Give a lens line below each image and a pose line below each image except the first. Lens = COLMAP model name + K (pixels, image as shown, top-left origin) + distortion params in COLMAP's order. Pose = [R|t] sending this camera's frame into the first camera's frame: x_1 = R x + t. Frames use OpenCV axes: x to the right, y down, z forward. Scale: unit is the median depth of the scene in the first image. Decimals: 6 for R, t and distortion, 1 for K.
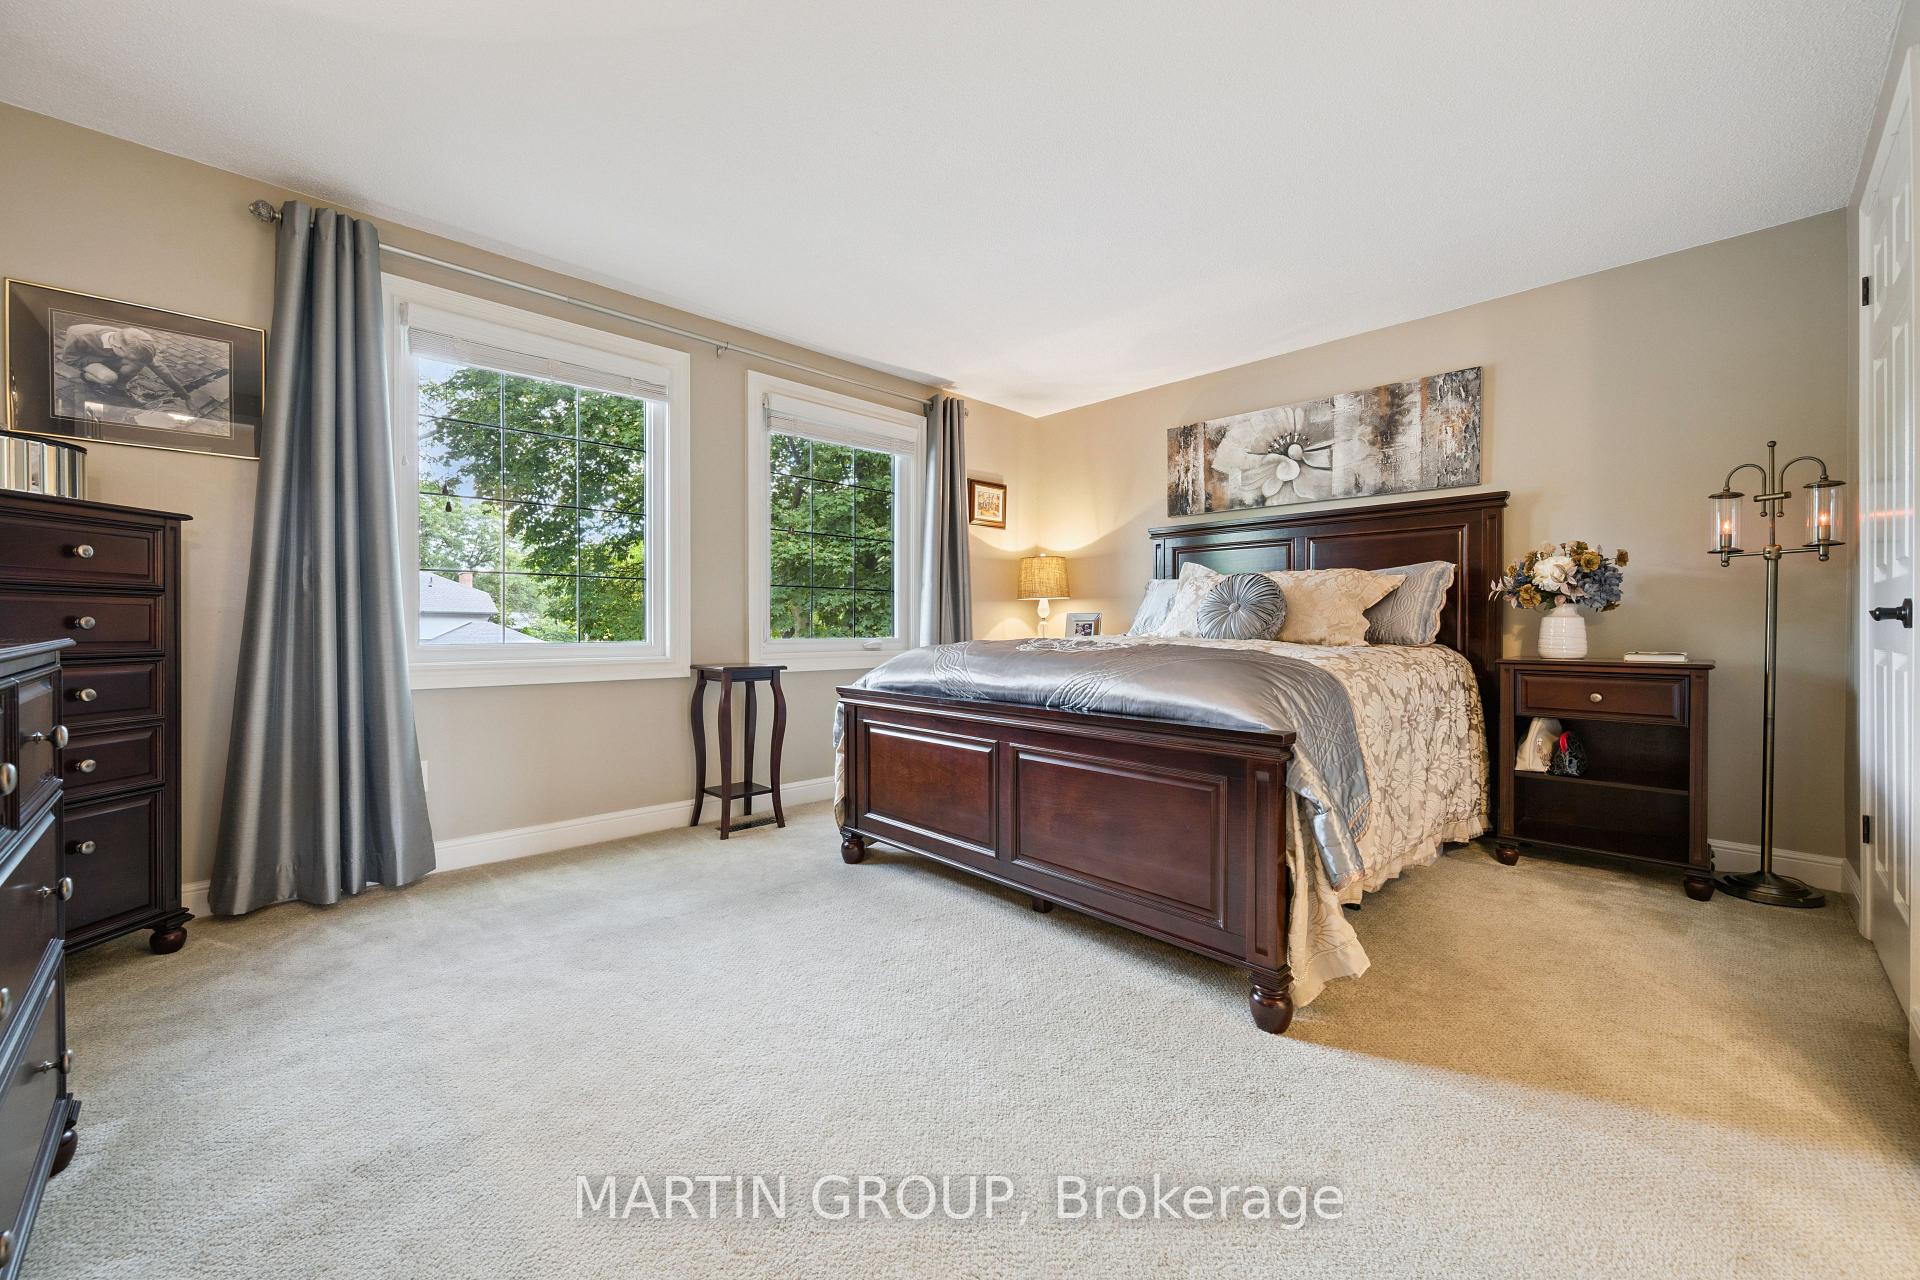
lens RADIAL K [[752.3, 0, 959.7], [0, 752.3, 630.9], [0, 0, 1]] dist [0.001344, 0.000208]
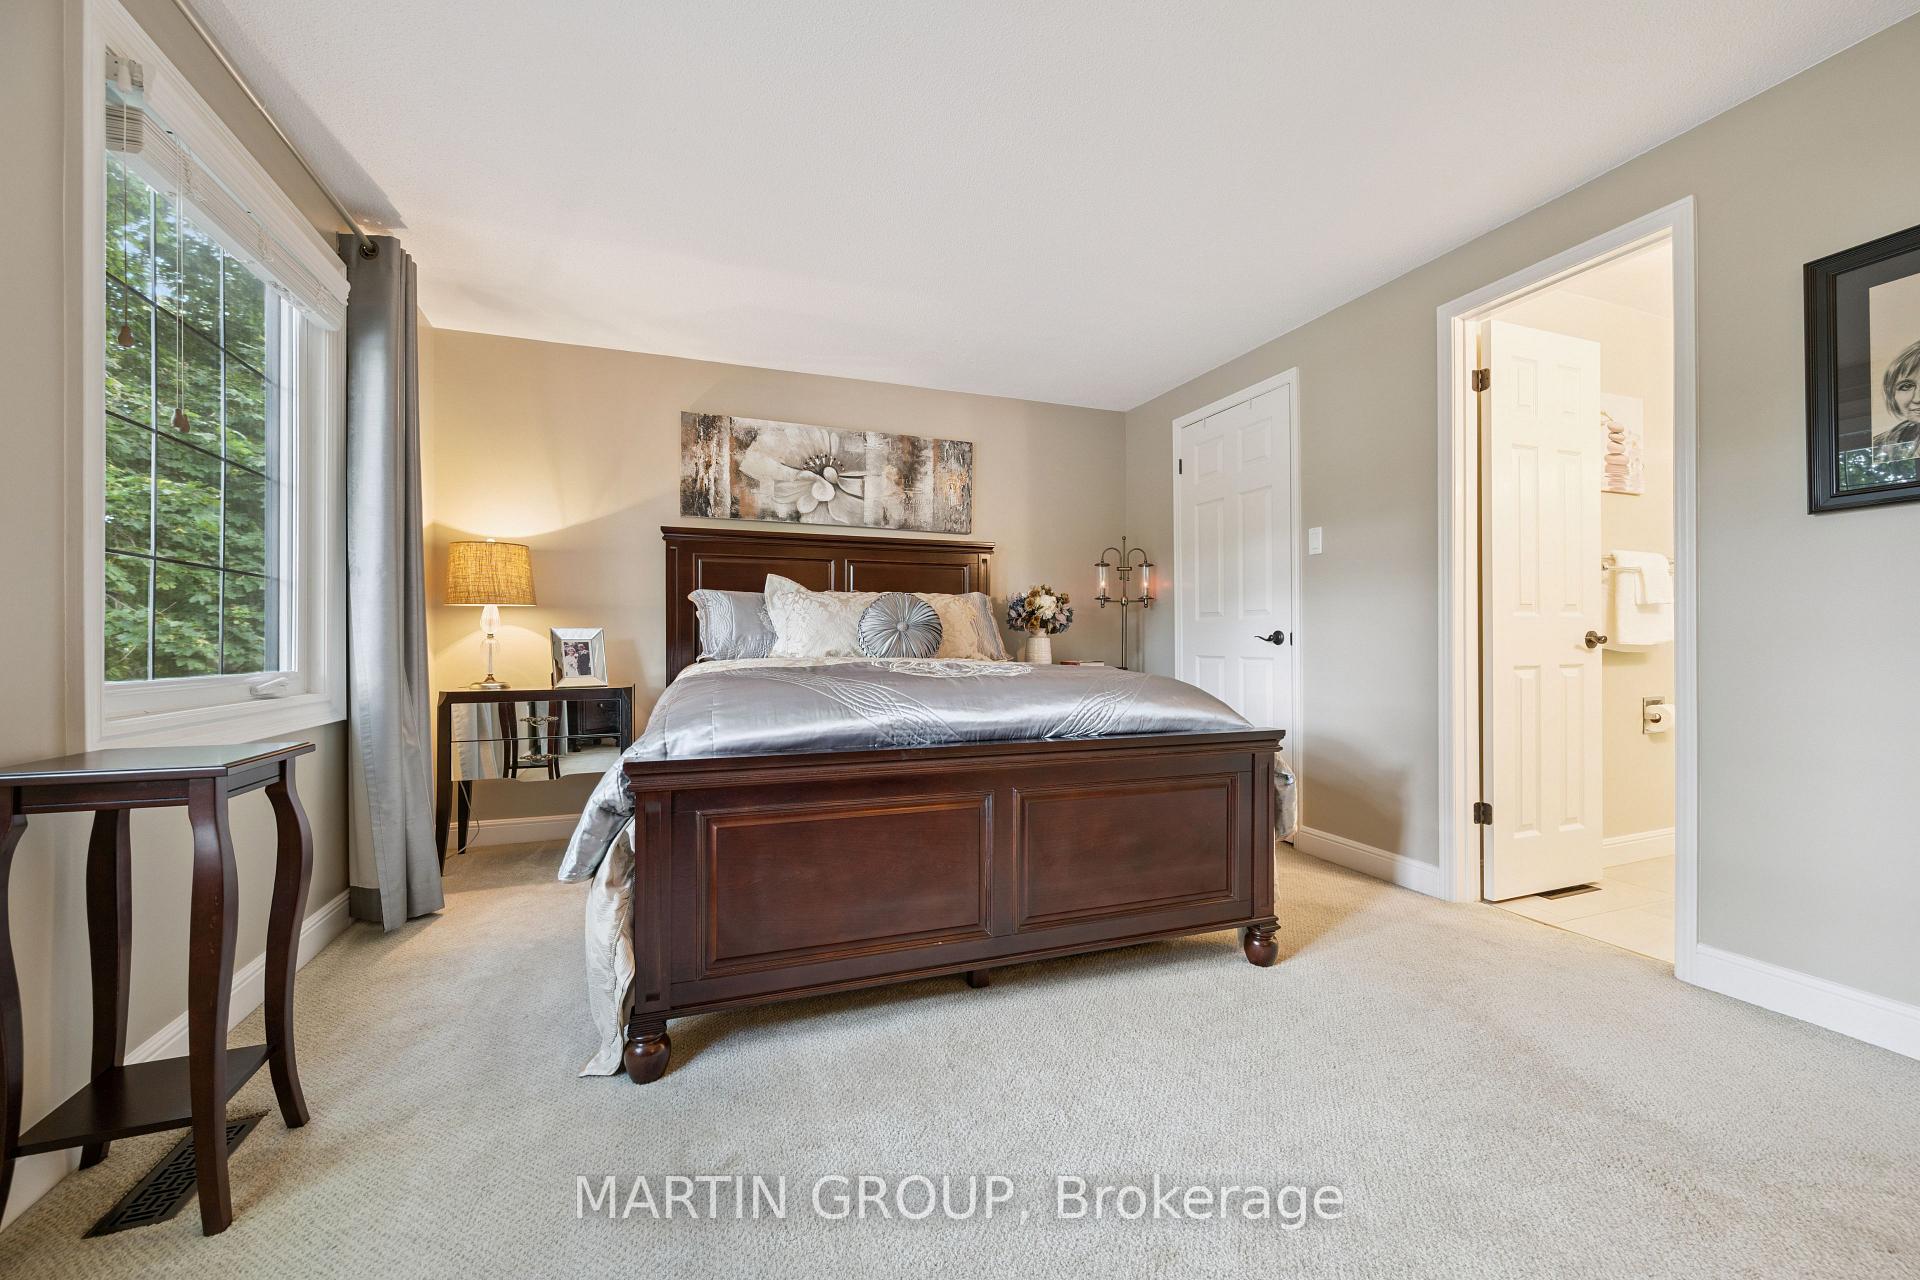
lens RADIAL K [[752.3, 0, 963.4], [0, 752.3, 641.8], [0, 0, 1]] dist [0.001344, 0.000208]
pose [[0.393928, -0.001809, 0.919140, -0.440657], [0.007958, 0.999967, -0.001443, -0.007317], [-0.919107, 0.007883, 0.393929, 0.446905]]
